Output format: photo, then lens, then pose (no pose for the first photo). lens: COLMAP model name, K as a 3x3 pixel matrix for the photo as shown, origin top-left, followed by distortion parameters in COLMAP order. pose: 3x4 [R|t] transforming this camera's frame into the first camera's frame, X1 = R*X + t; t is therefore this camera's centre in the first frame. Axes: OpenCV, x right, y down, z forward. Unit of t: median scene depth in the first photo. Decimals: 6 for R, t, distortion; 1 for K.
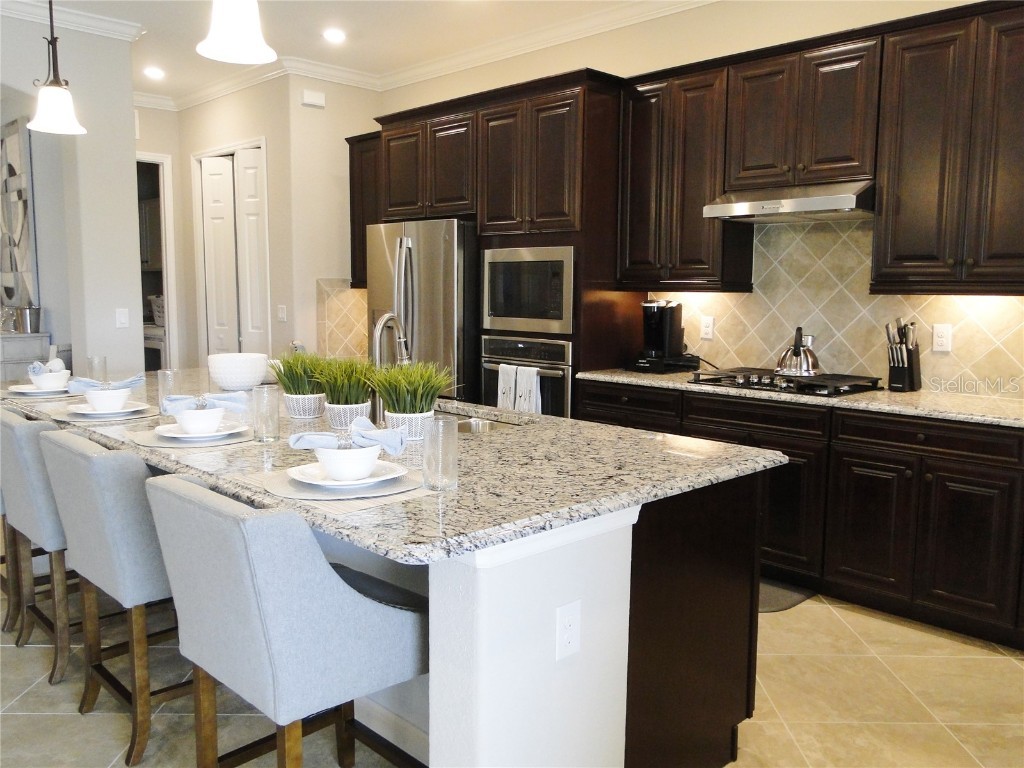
lens RADIAL K [[849.6, 0, 515.8], [0, 849.6, 379.9], [0, 0, 1]] dist [0.009307, -0.009320]
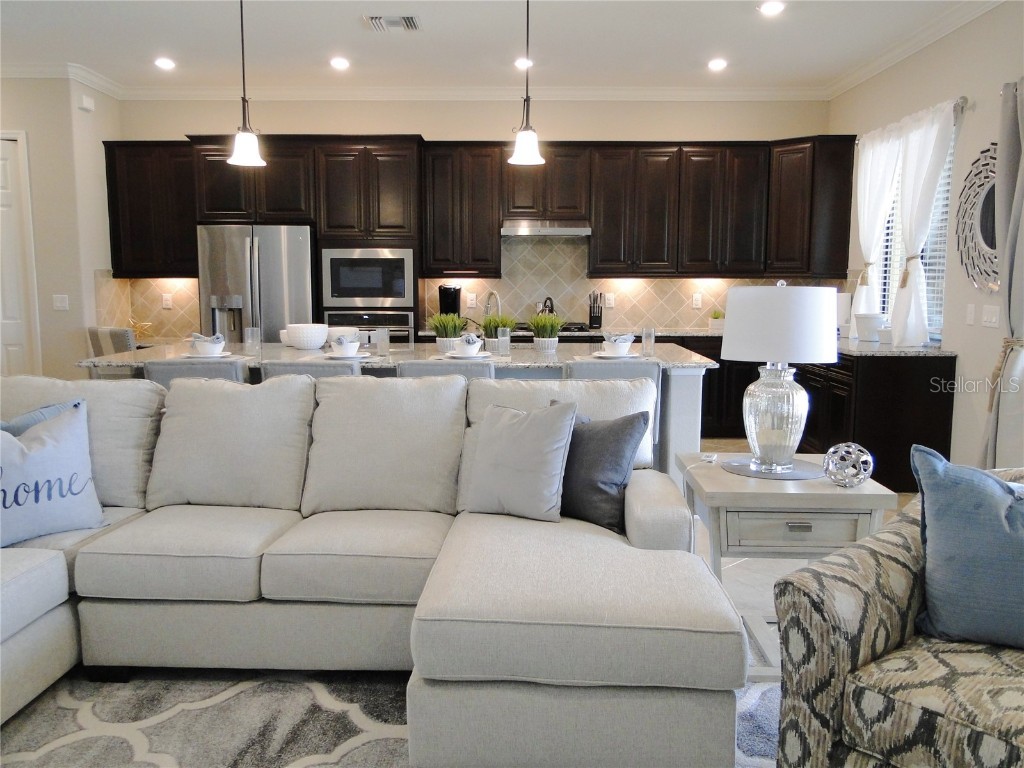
lens RADIAL K [[849.6, 0, 515.8], [0, 849.6, 379.9], [0, 0, 1]] dist [0.009307, -0.009320]
pose [[0.696991, -0.091383, 0.711233, -0.892095], [0.082945, 0.995463, 0.046618, 0.020572], [-0.712267, 0.026500, 0.701409, -0.192642]]
